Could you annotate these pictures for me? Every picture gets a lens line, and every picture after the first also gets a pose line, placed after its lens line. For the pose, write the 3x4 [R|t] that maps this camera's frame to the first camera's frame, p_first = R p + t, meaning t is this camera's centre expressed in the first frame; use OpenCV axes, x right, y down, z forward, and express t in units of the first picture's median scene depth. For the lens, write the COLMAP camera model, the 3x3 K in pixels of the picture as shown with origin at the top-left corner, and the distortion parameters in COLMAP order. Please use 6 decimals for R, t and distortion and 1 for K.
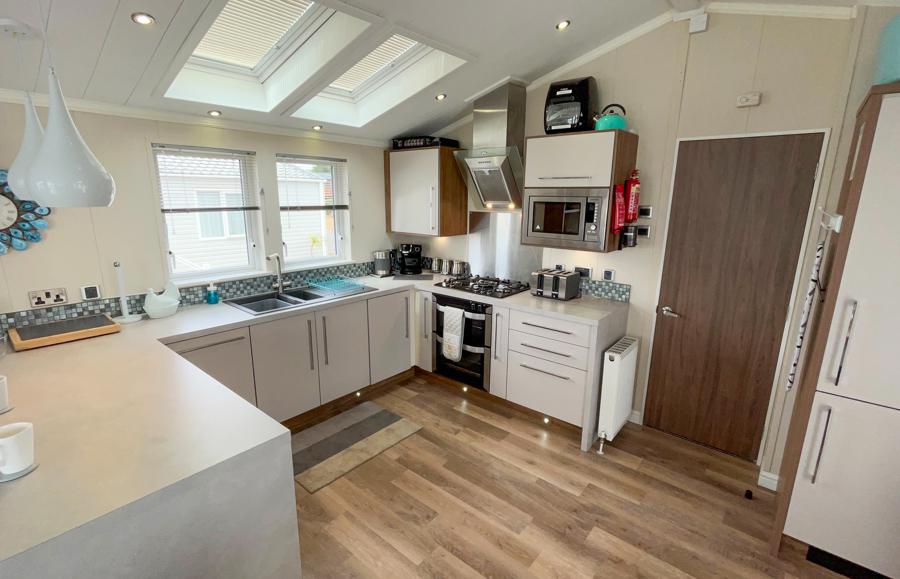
lens RADIAL K [[416.6, 0, 448.7], [0, 416.6, 290.4], [0, 0, 1]] dist [-0.002251, -0.000671]
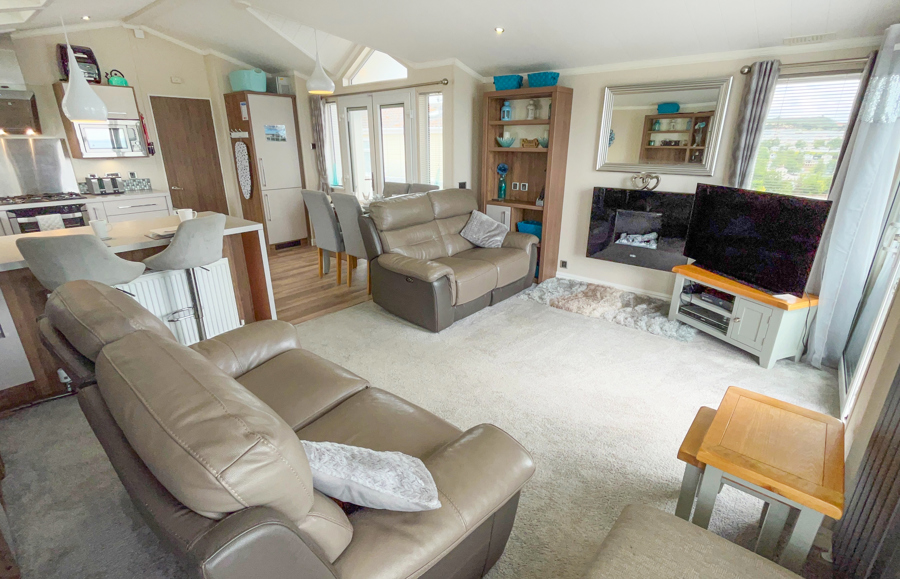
lens RADIAL K [[416.6, 0, 448.7], [0, 416.6, 290.4], [0, 0, 1]] dist [-0.002251, -0.000671]
pose [[-0.003184, -0.348419, 0.937333, -1.338519], [0.225023, 0.913049, 0.340157, 0.103116], [-0.974348, 0.212005, 0.075495, -0.257640]]
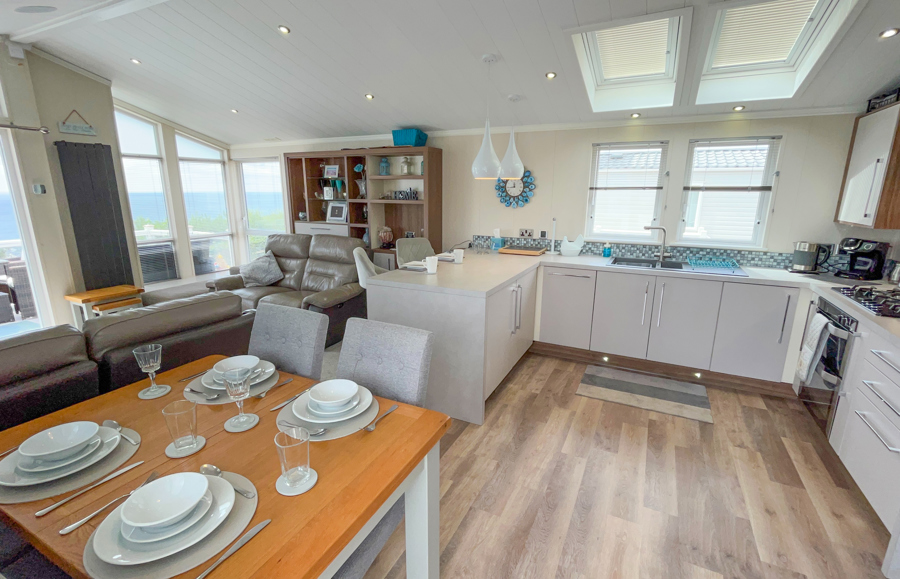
lens RADIAL K [[416.6, 0, 448.7], [0, 416.6, 290.4], [0, 0, 1]] dist [-0.002251, -0.000671]
pose [[0.231347, 0.217528, -0.948241, 0.602469], [-0.220354, 0.961068, 0.166710, 0.021803], [0.947588, 0.170381, 0.270273, 0.142459]]
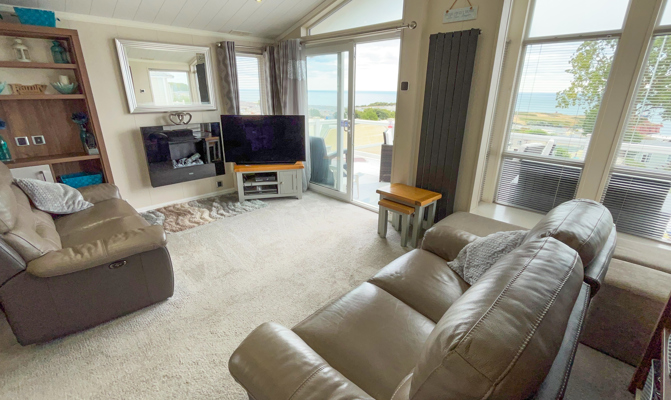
lens RADIAL K [[308.5, 0, 337.5], [0, 308.5, 200.2], [0, 0, 1]] dist [-0.002638, -0.000329]
pose [[-0.996033, -0.046387, 0.075936, -0.803447], [0.002434, 0.838855, 0.544349, -0.027799], [-0.088950, 0.542375, -0.835415, 0.329828]]
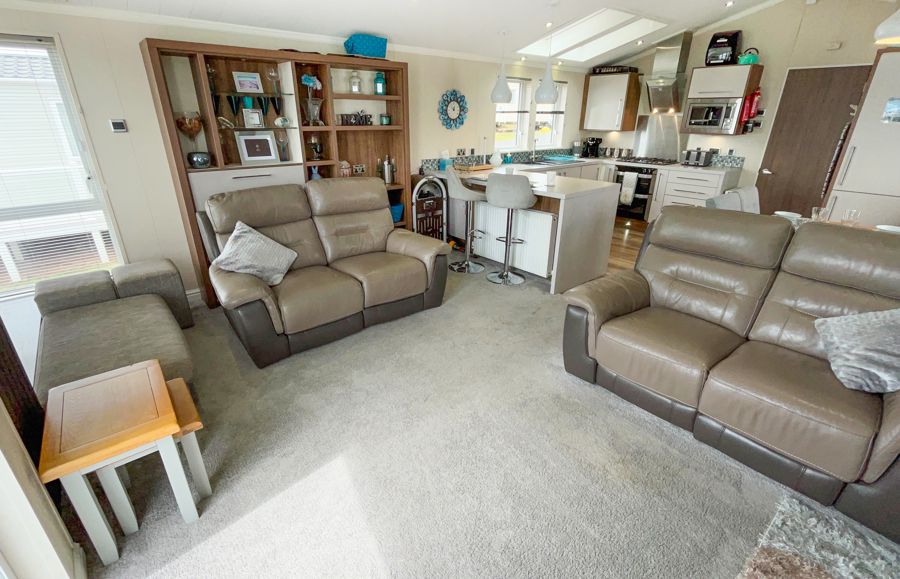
lens RADIAL K [[416.6, 0, 448.7], [0, 416.6, 290.4], [0, 0, 1]] dist [-0.002251, -0.000671]
pose [[0.987216, 0.058093, -0.148426, -0.483095], [-0.031430, 0.983881, 0.176043, 0.260595], [0.156260, -0.169127, 0.973128, -0.956669]]
